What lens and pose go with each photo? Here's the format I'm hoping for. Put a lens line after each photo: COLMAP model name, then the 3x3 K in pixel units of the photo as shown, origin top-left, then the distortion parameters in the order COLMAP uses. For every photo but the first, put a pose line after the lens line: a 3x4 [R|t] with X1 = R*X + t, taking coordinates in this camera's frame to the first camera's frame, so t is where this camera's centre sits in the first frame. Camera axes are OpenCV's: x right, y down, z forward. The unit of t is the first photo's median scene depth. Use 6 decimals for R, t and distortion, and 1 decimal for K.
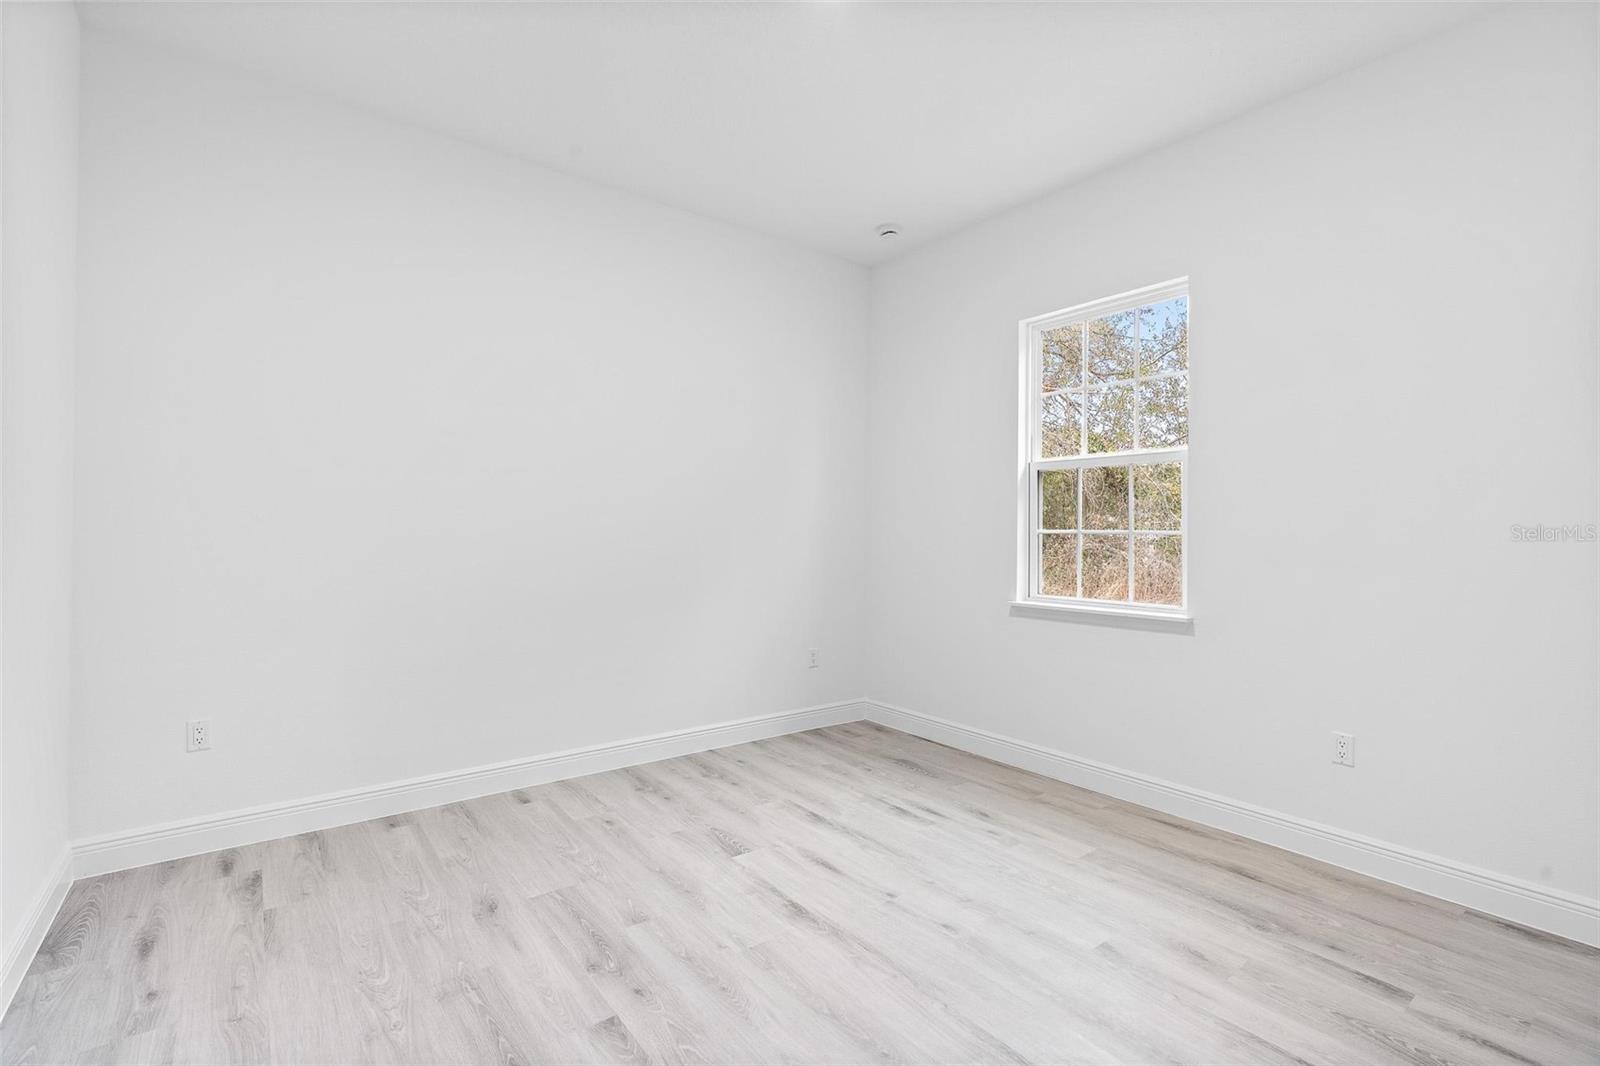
lens RADIAL K [[715.8, 0, 795.5], [0, 715.8, 526.0], [0, 0, 1]] dist [-0.004822, 0.000940]
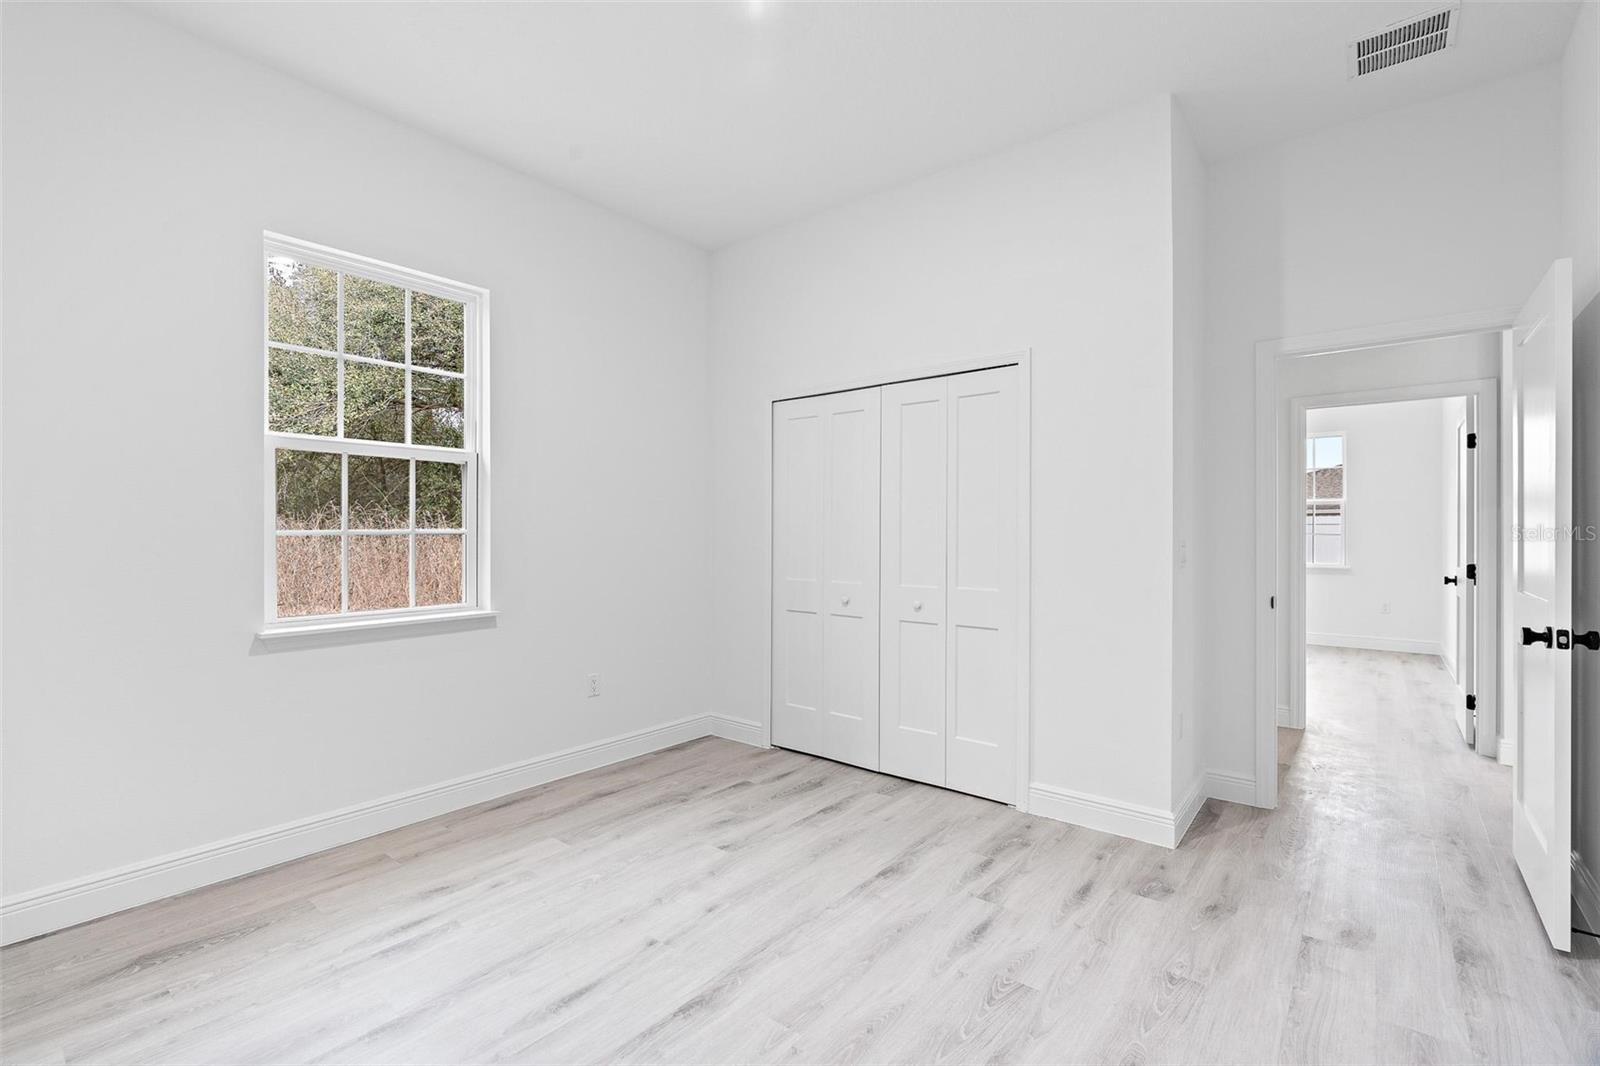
lens RADIAL K [[711.5, 0, 798.9], [0, 711.5, 530.8], [0, 0, 1]] dist [-0.003444, -0.000197]
pose [[-0.230956, -0.004997, 0.972951, -0.651954], [-0.010076, 0.999945, 0.002744, -0.000347], [-0.972912, -0.009170, -0.230993, 0.877824]]
